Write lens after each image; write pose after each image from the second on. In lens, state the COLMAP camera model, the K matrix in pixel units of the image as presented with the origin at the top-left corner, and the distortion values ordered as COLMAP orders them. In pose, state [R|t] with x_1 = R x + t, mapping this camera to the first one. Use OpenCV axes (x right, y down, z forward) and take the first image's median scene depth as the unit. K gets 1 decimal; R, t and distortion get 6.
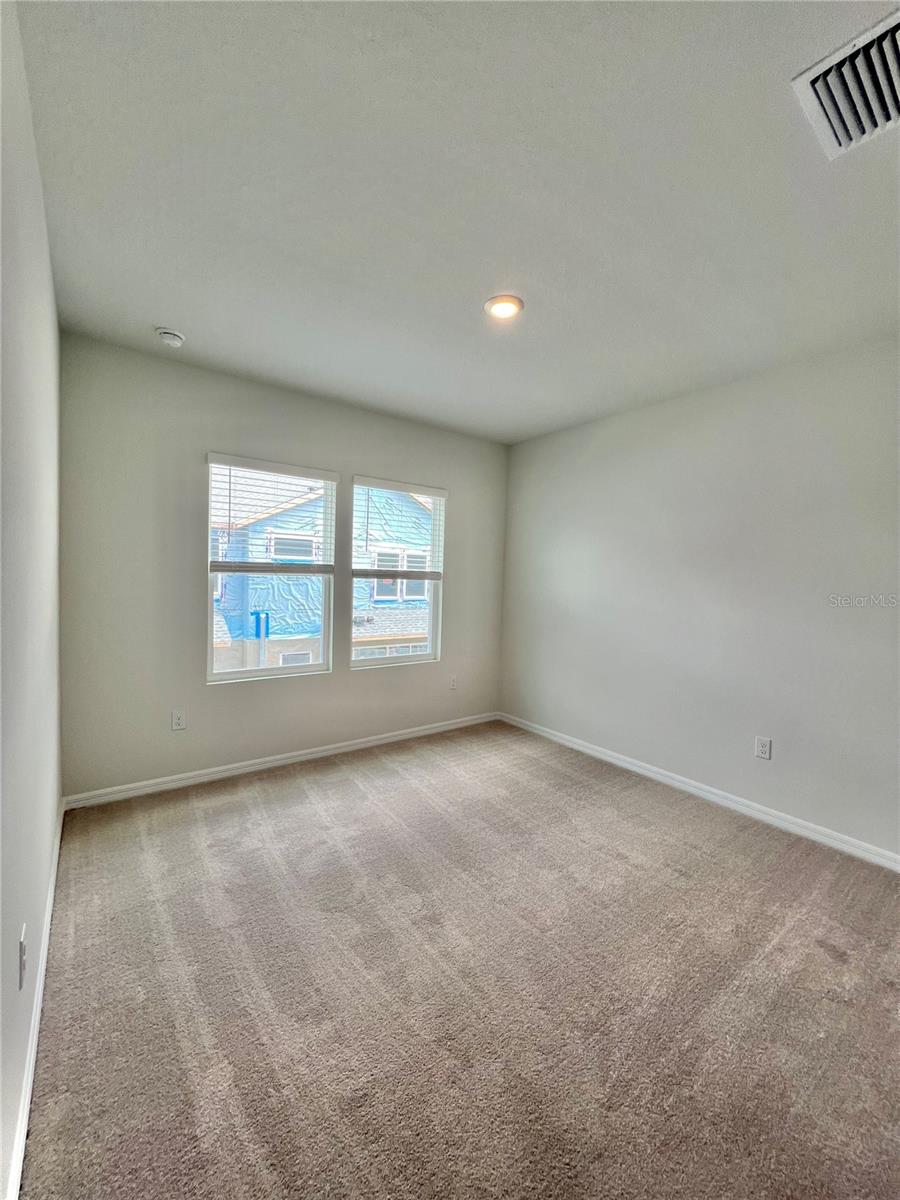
lens RADIAL K [[472.8, 0, 450.0], [0, 472.8, 600.0], [0, 0, 1]] dist [-0.003519, -0.000365]
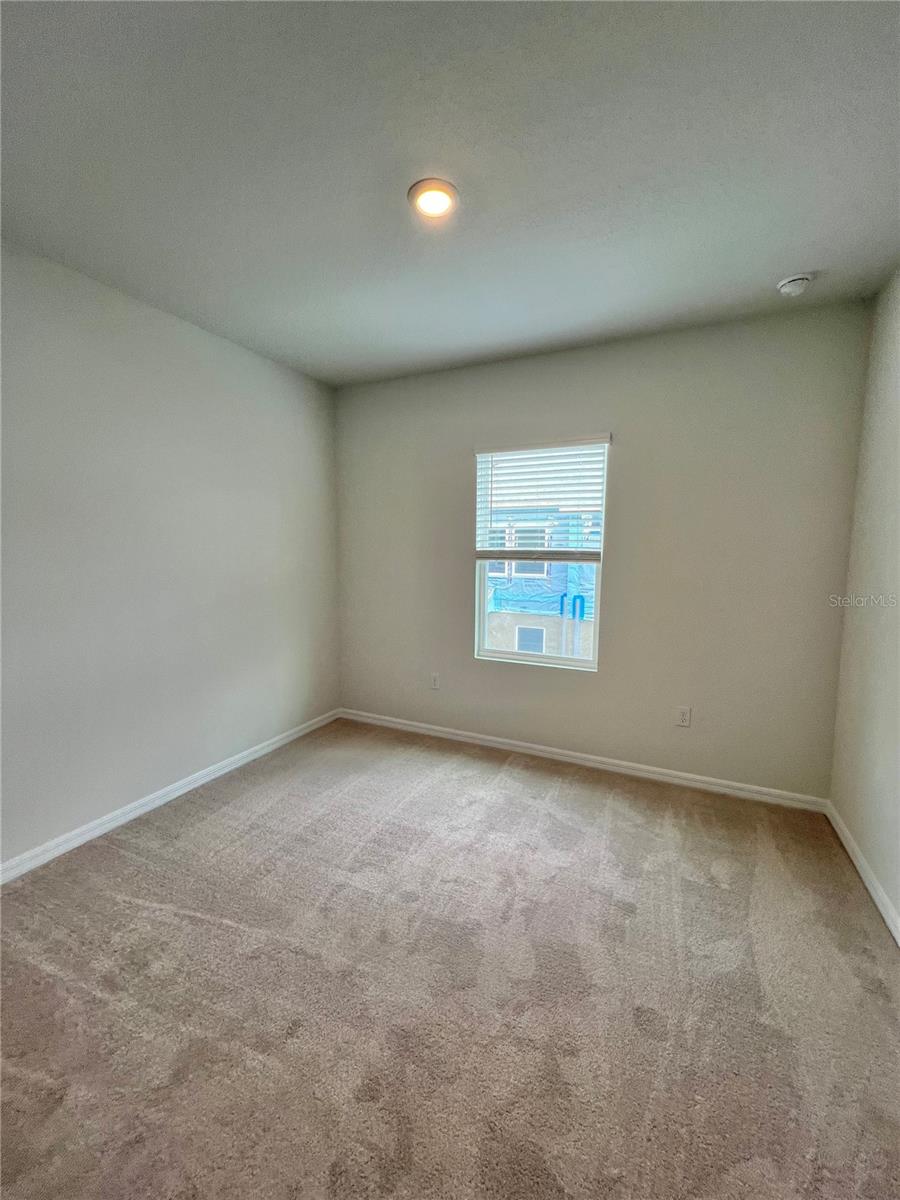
lens RADIAL K [[480.1, 0, 450.8], [0, 480.1, 589.9], [0, 0, 1]] dist [0.000219, 0.000025]
pose [[0.453106, 0.032854, -0.890851, 0.581669], [-0.047197, 0.998803, 0.012829, 0.002761], [0.890206, 0.036232, 0.454114, 0.498813]]
